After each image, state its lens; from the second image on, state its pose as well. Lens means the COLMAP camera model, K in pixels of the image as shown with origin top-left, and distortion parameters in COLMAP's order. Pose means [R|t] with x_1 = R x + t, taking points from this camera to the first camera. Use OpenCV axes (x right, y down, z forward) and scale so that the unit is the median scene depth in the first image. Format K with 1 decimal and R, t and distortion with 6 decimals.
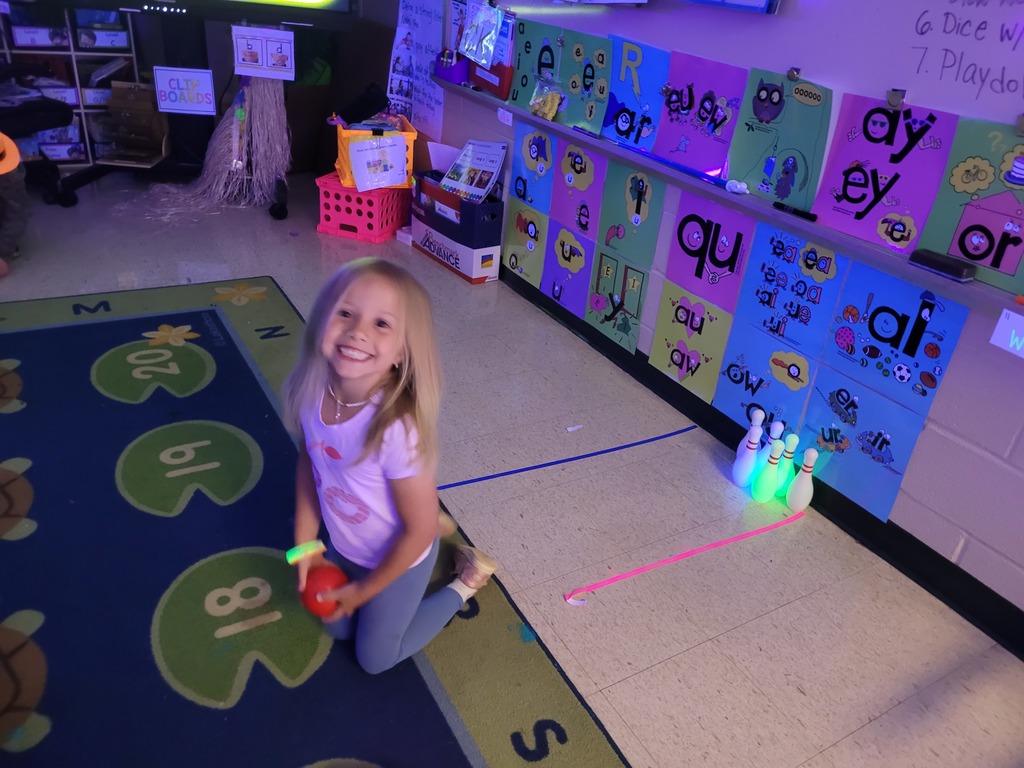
lens RADIAL K [[763.0, 0, 513.2], [0, 763.0, 377.2], [0, 0, 1]] dist [0.033622, -0.025368]
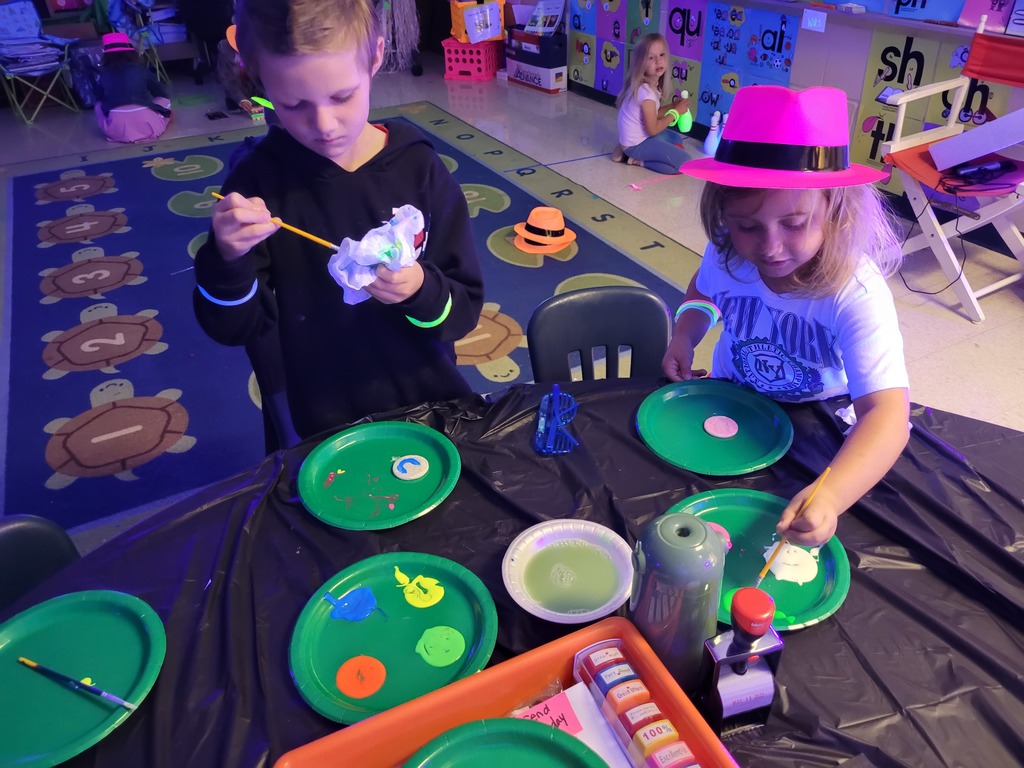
lens RADIAL K [[763.0, 0, 507.2], [0, 763.0, 386.7], [0, 0, 1]] dist [0.033622, -0.025368]
pose [[0.990449, -0.082120, -0.110758, -0.017067], [0.092774, 0.991171, 0.094732, 0.308129], [0.102001, -0.104102, 0.989322, -0.605292]]
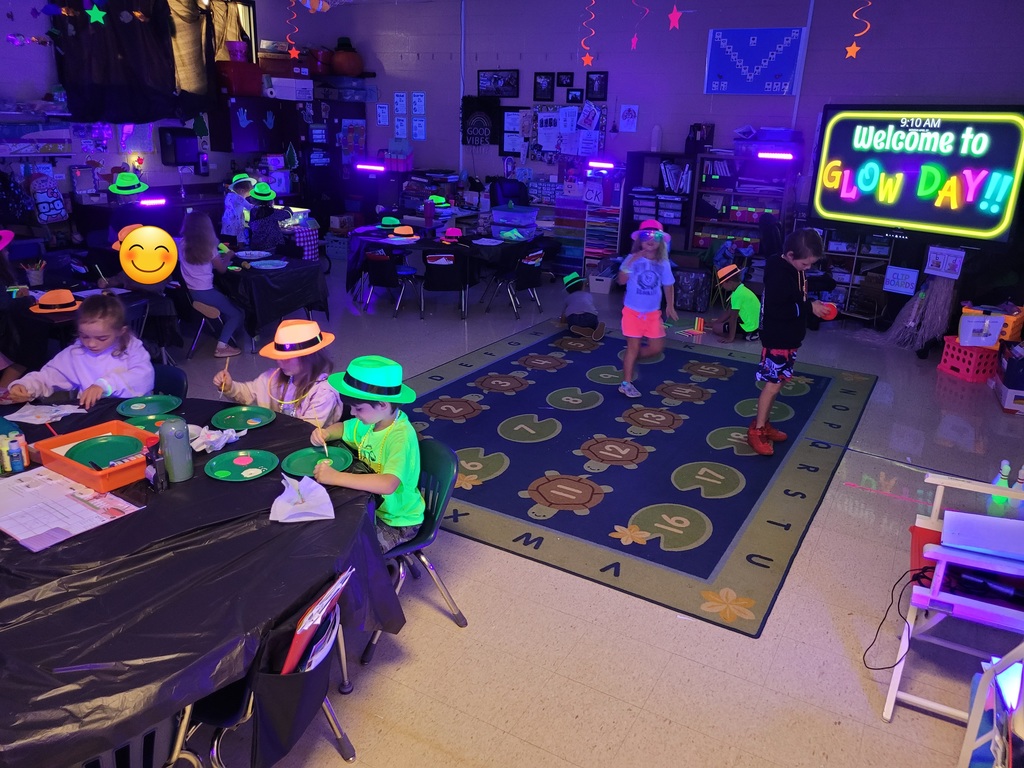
lens RADIAL K [[763.0, 0, 529.5], [0, 763.0, 381.8], [0, 0, 1]] dist [0.033622, -0.025368]
pose [[0.505978, 0.206441, -0.837477, 0.713297], [-0.404740, 0.914231, -0.019171, 0.224110], [0.761690, 0.348661, 0.546136, -0.537939]]
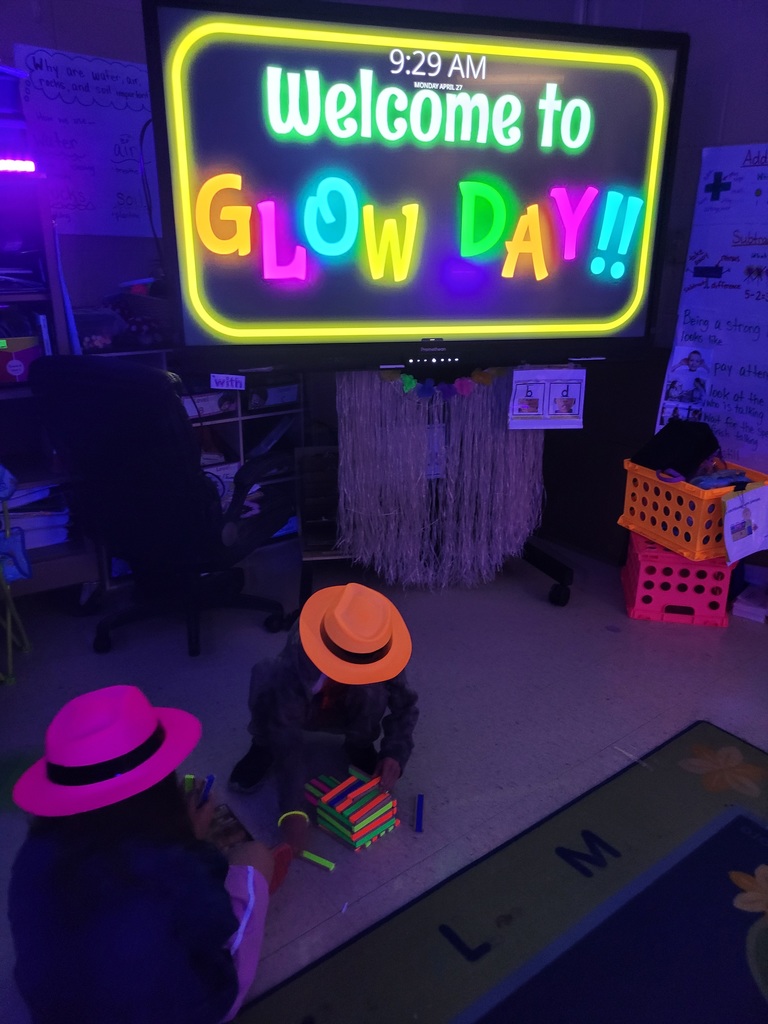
lens RADIAL K [[763.0, 0, 387.8], [0, 763.0, 510.3], [0, 0, 1]] dist [0.033622, -0.025368]
pose [[0.987930, -0.119131, 0.099007, -0.604768], [0.132315, 0.981345, -0.139477, -0.242933], [-0.080544, 0.150894, 0.985263, 0.299469]]
